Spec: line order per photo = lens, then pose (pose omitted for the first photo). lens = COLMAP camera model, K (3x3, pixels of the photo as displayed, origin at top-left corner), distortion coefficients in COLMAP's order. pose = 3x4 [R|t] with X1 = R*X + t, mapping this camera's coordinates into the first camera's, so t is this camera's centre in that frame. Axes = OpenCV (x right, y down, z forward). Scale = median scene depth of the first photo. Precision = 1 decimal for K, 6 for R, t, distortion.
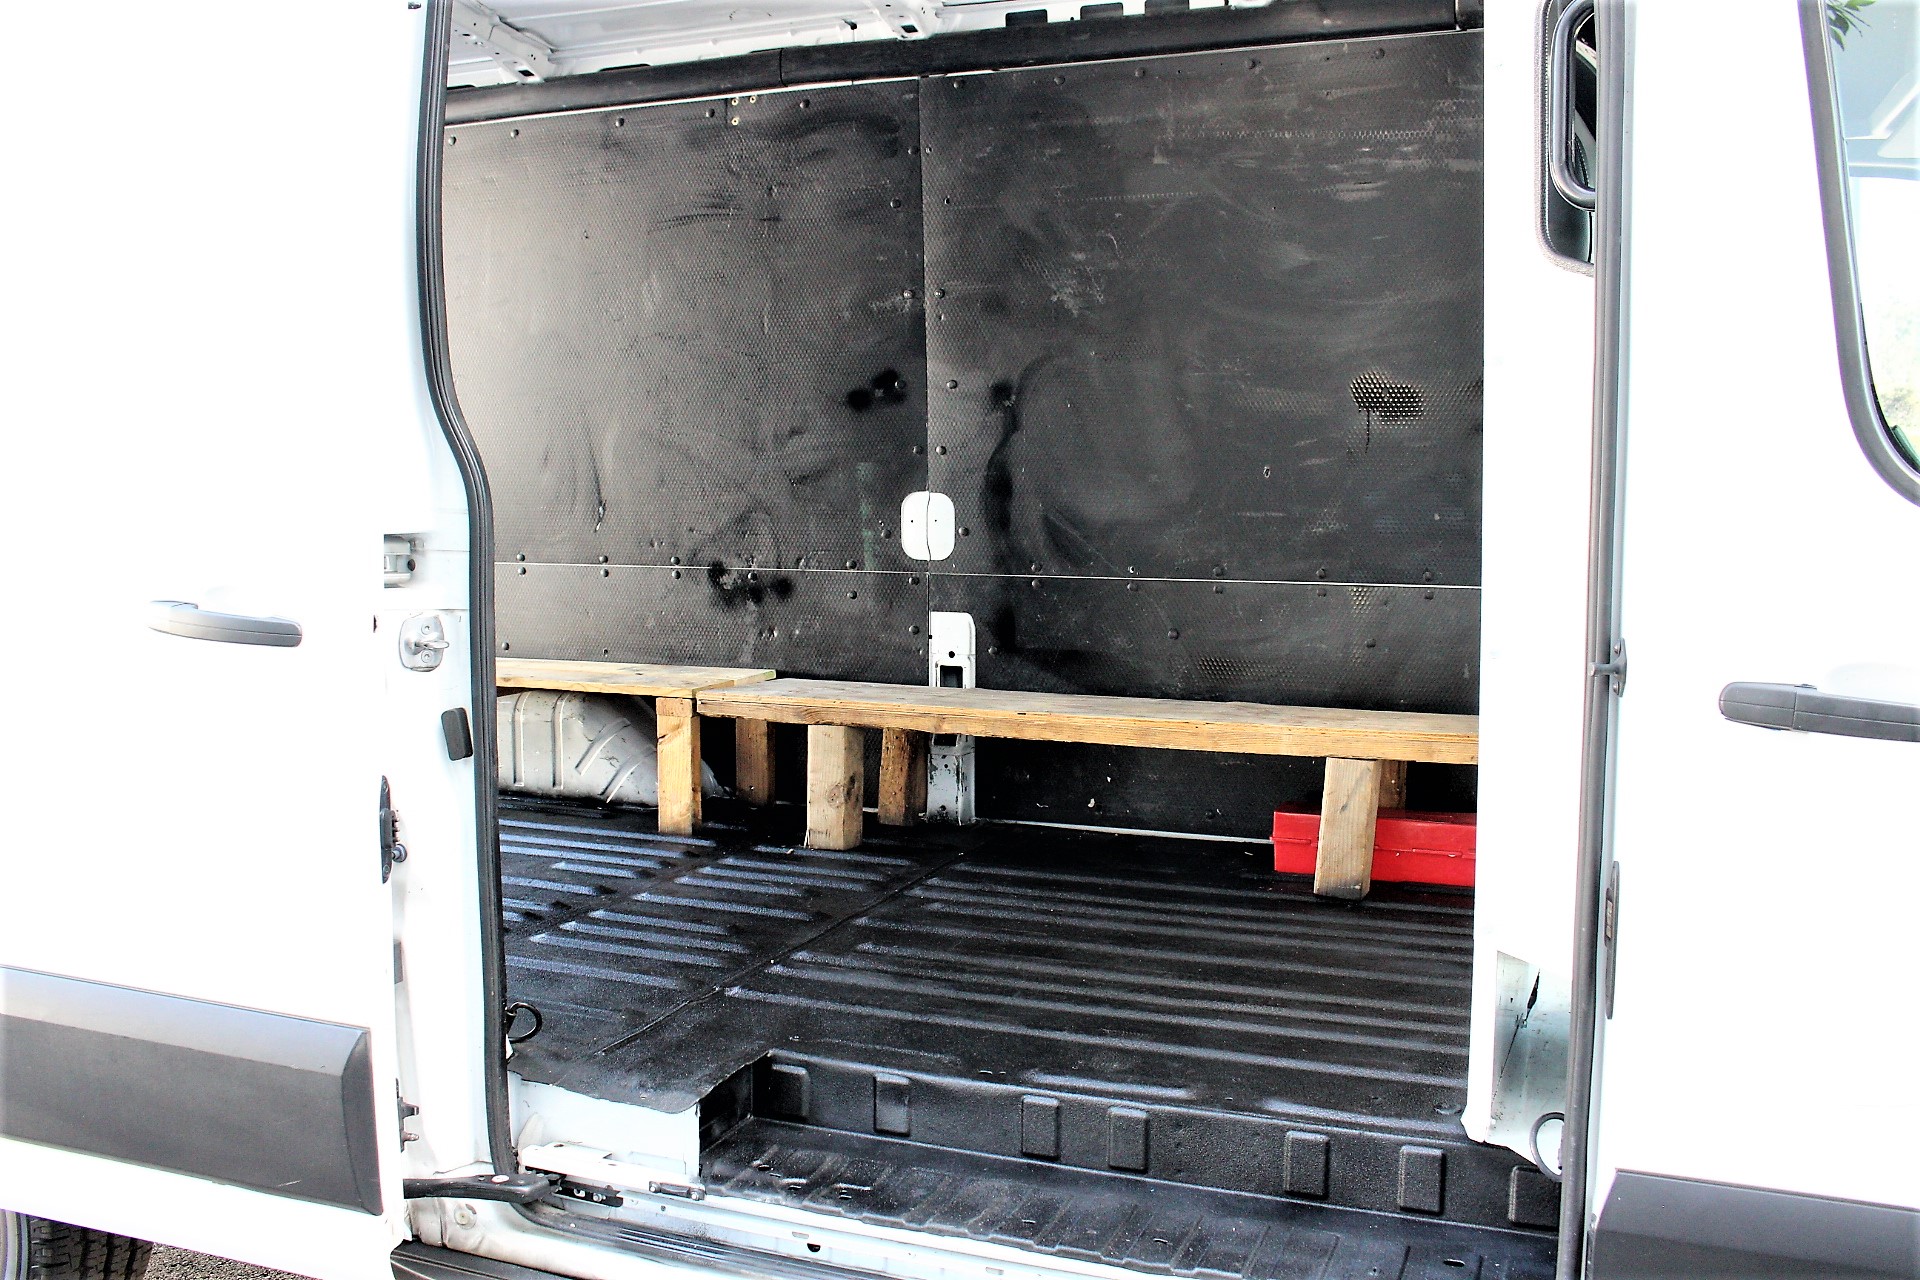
lens RADIAL K [[1716.7, 0, 952.4], [0, 1716.7, 627.7], [0, 0, 1]] dist [-0.128883, 0.060850]
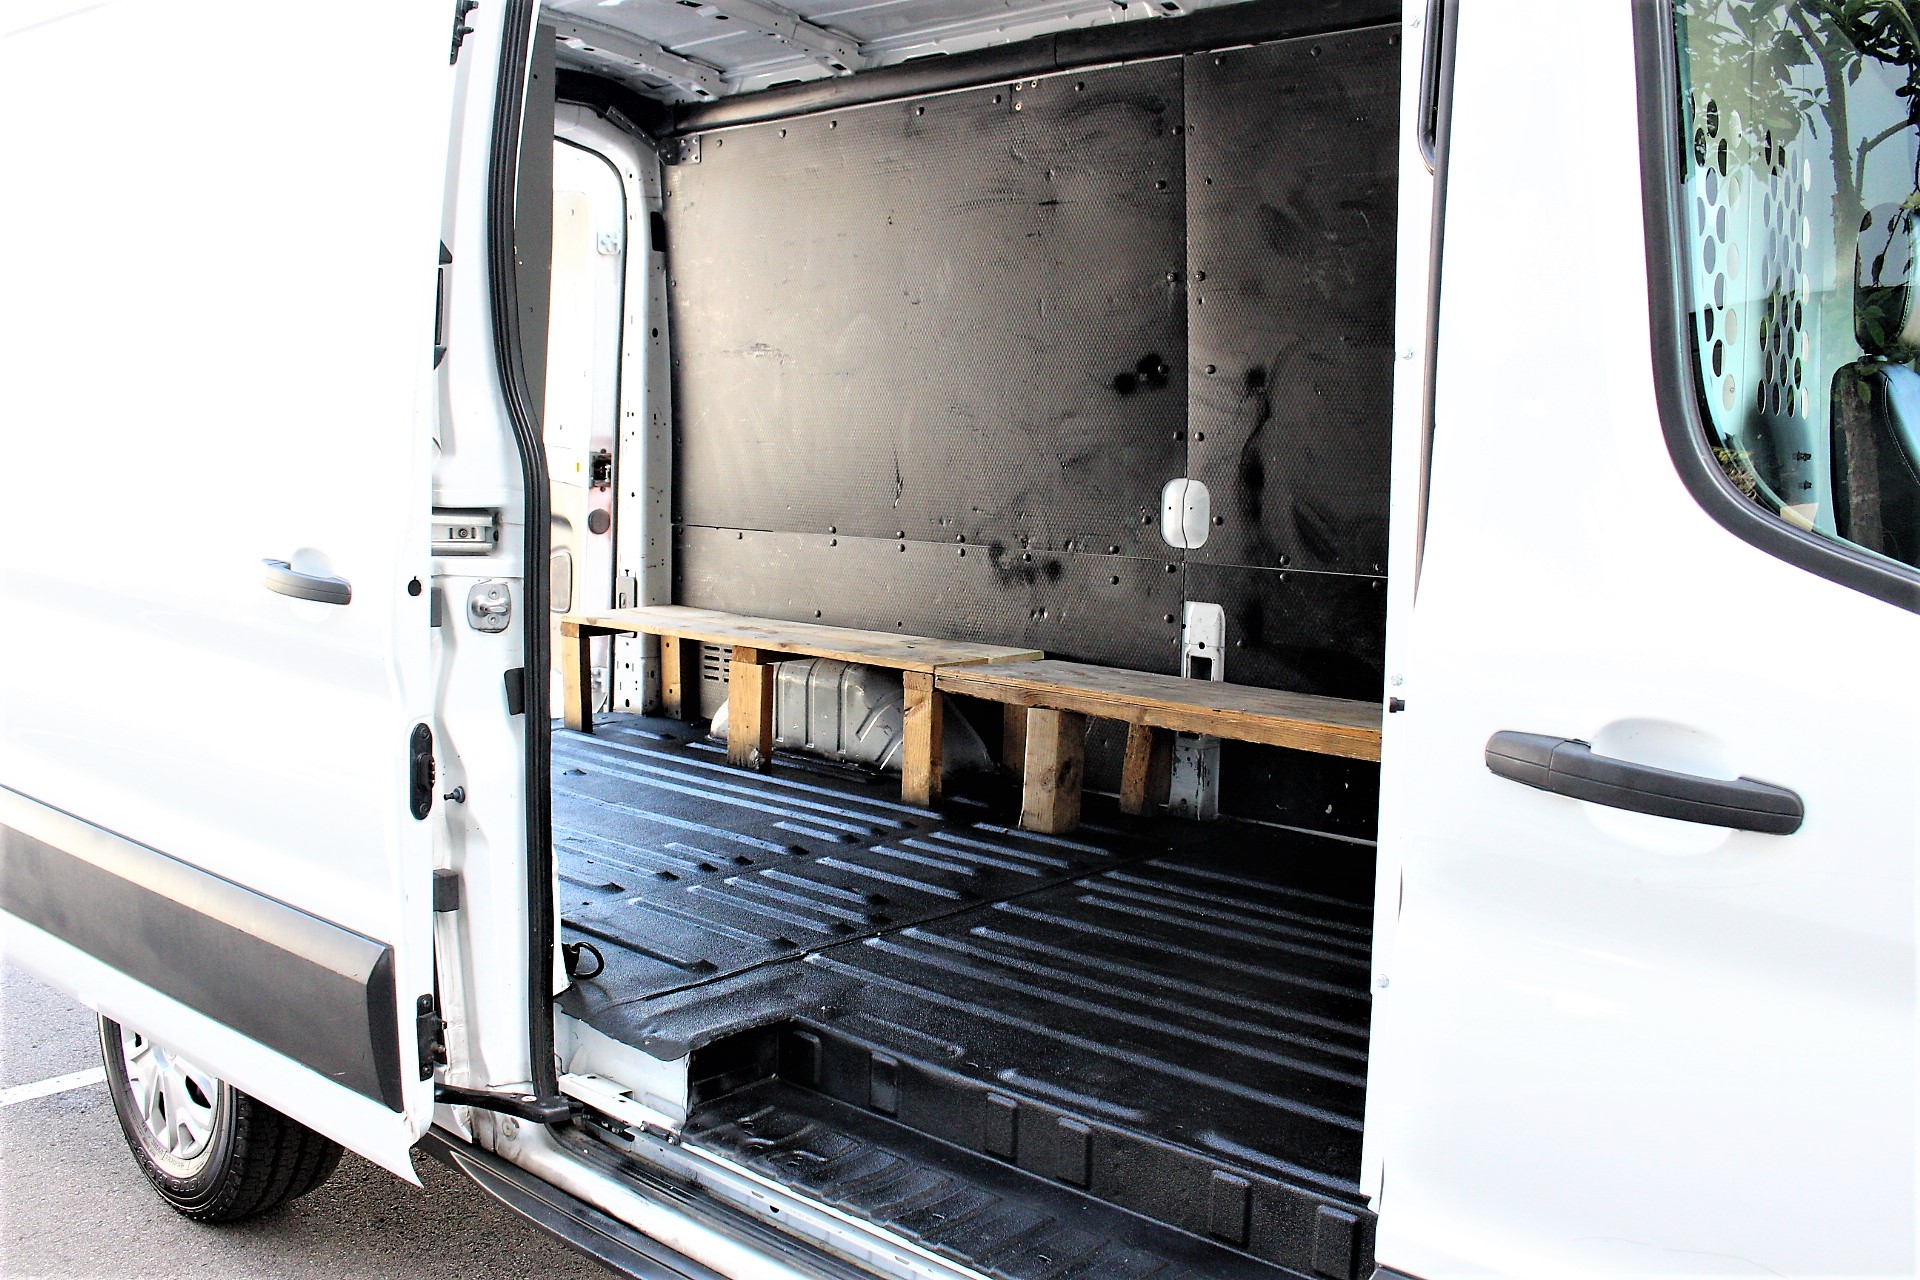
lens RADIAL K [[1716.7, 0, 947.6], [0, 1716.7, 630.0], [0, 0, 1]] dist [-0.128883, 0.060850]
pose [[0.938946, 0.055191, -0.339608, 0.219256], [-0.049734, 0.998456, 0.024759, -0.011662], [0.340450, -0.006358, 0.940241, 0.037820]]
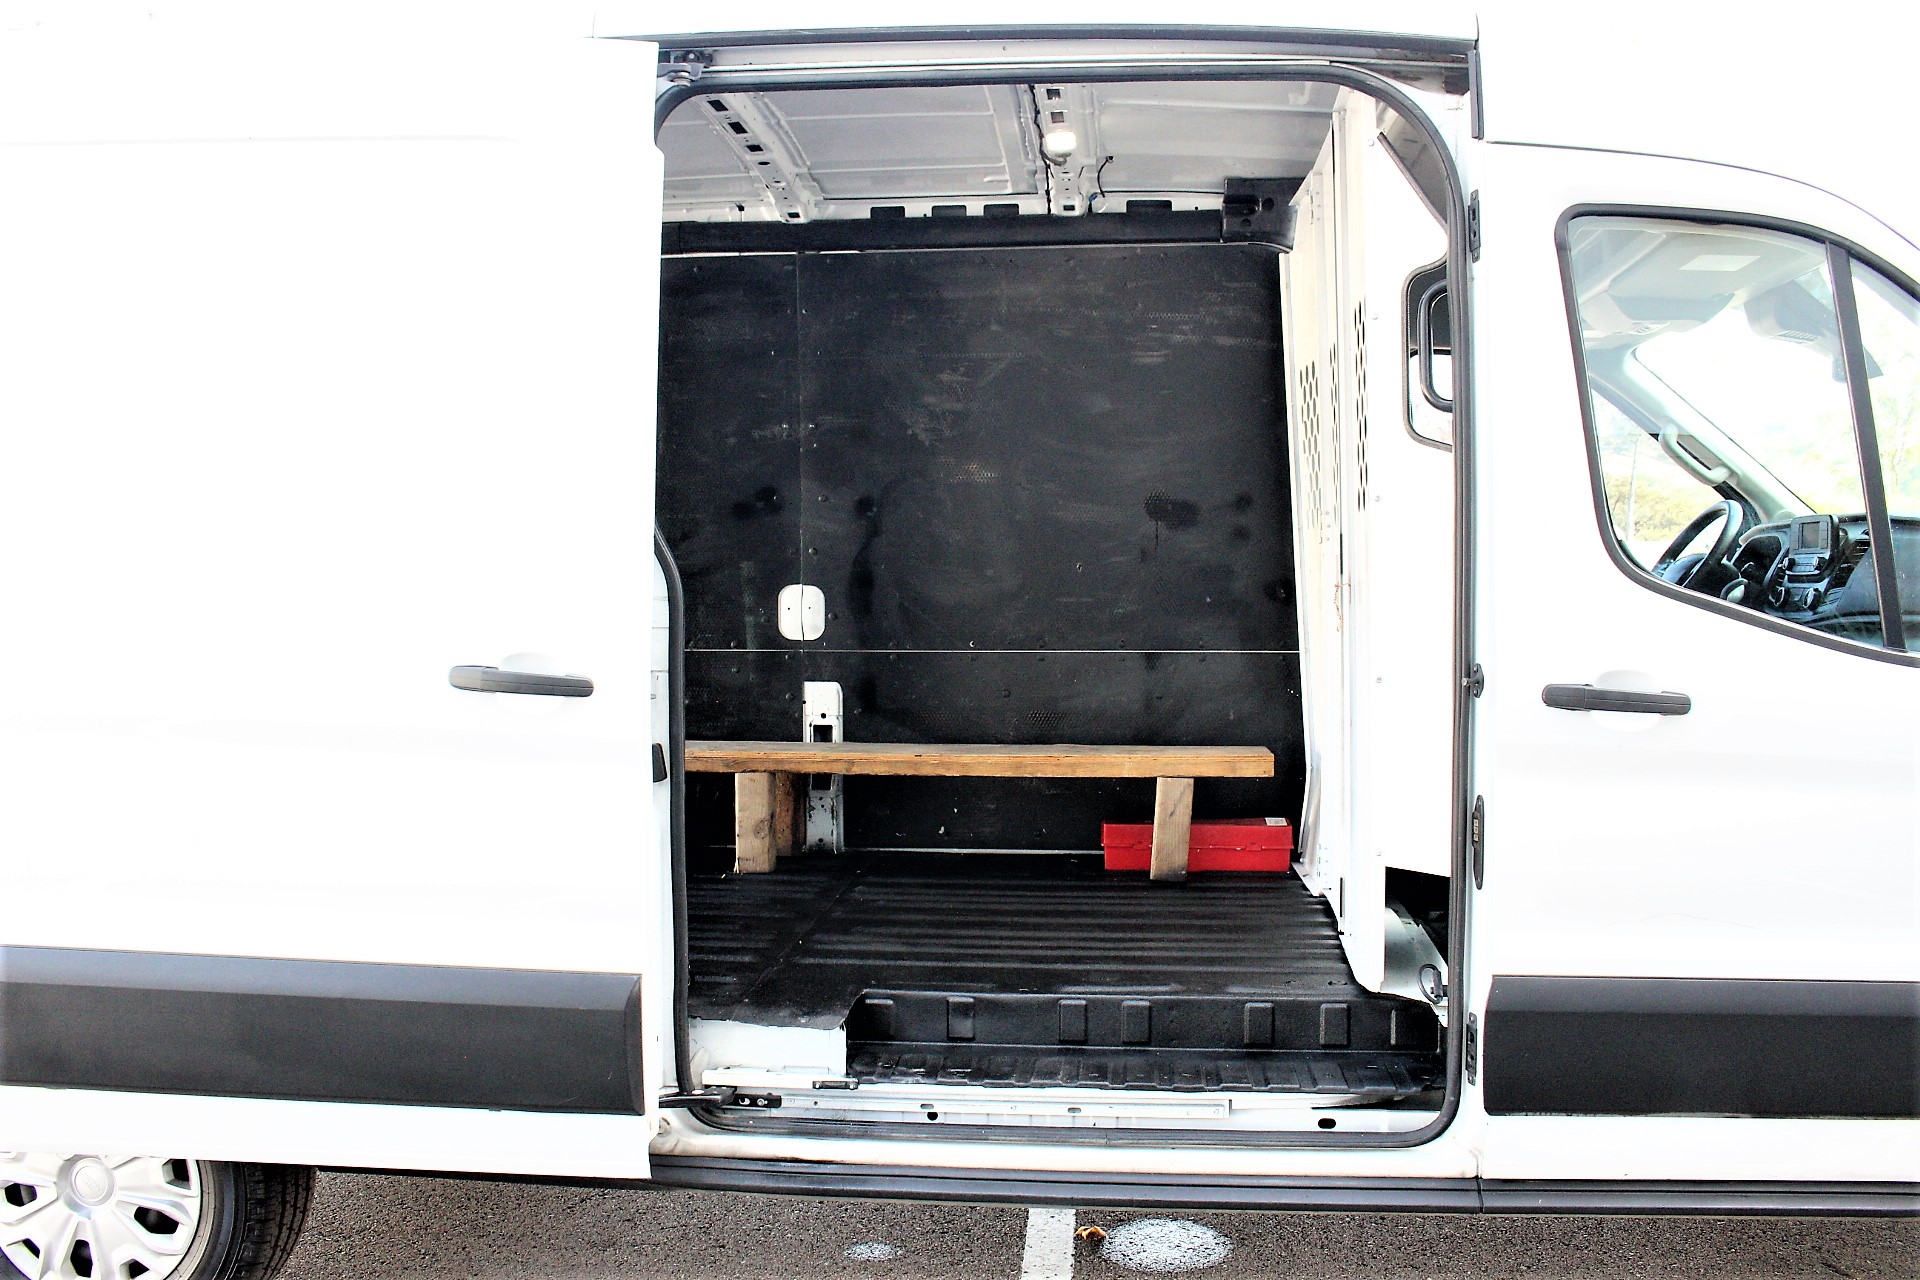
lens RADIAL K [[1716.7, 0, 958.0], [0, 1716.7, 626.9], [0, 0, 1]] dist [-0.128883, 0.060850]
pose [[0.961010, -0.013797, 0.276169, -0.278999], [0.029127, 0.998249, -0.051484, 0.020390], [-0.274976, 0.057521, 0.959729, -0.243199]]
